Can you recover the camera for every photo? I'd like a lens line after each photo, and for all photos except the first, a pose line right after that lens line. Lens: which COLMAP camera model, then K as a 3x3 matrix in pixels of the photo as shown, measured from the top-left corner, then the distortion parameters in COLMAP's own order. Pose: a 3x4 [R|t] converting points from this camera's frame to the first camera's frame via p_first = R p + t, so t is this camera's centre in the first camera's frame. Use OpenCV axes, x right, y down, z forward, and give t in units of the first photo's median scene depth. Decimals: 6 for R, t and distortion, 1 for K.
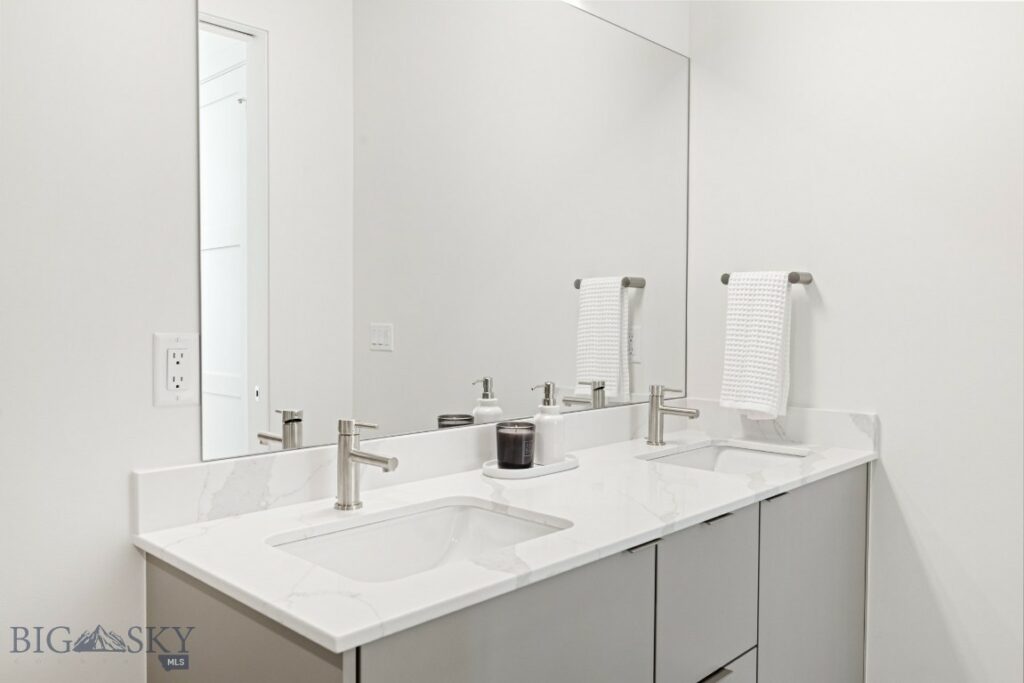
lens RADIAL K [[774.3, 0, 477.5], [0, 774.3, 340.6], [0, 0, 1]] dist [-0.001810, -0.106331]
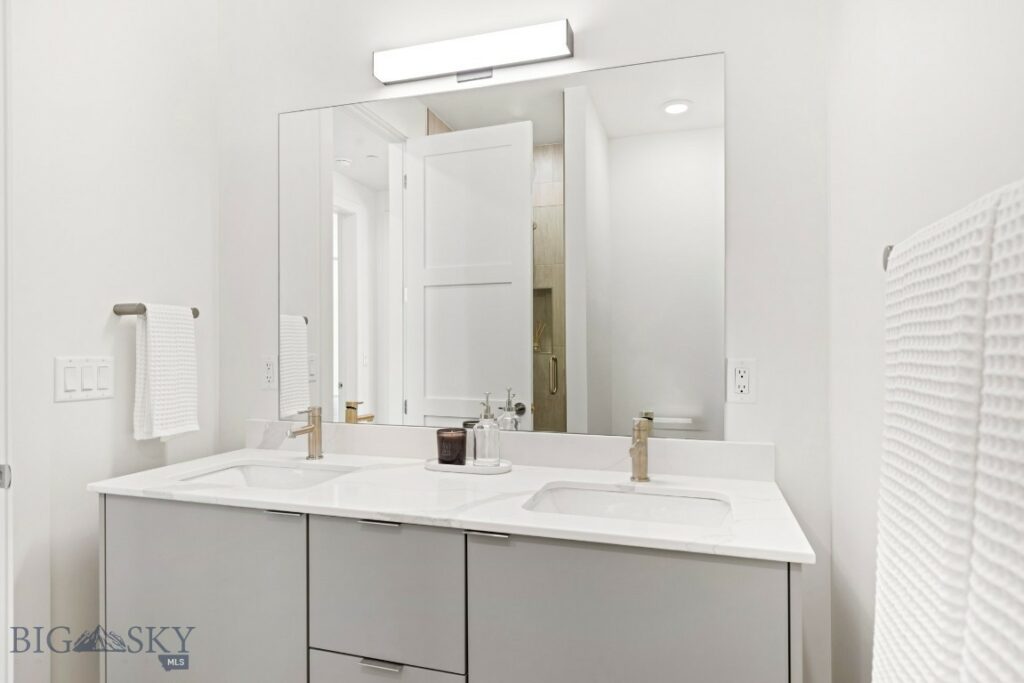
lens RADIAL K [[605.8, 0, 512.0], [0, 605.8, 341.5], [0, 0, 1]] dist [-0.037562, 0.000024]
pose [[0.478762, -0.007467, -0.877913, 0.998573], [-0.025629, 0.999419, -0.022478, -0.017549], [0.877571, 0.033262, 0.478292, 0.618765]]
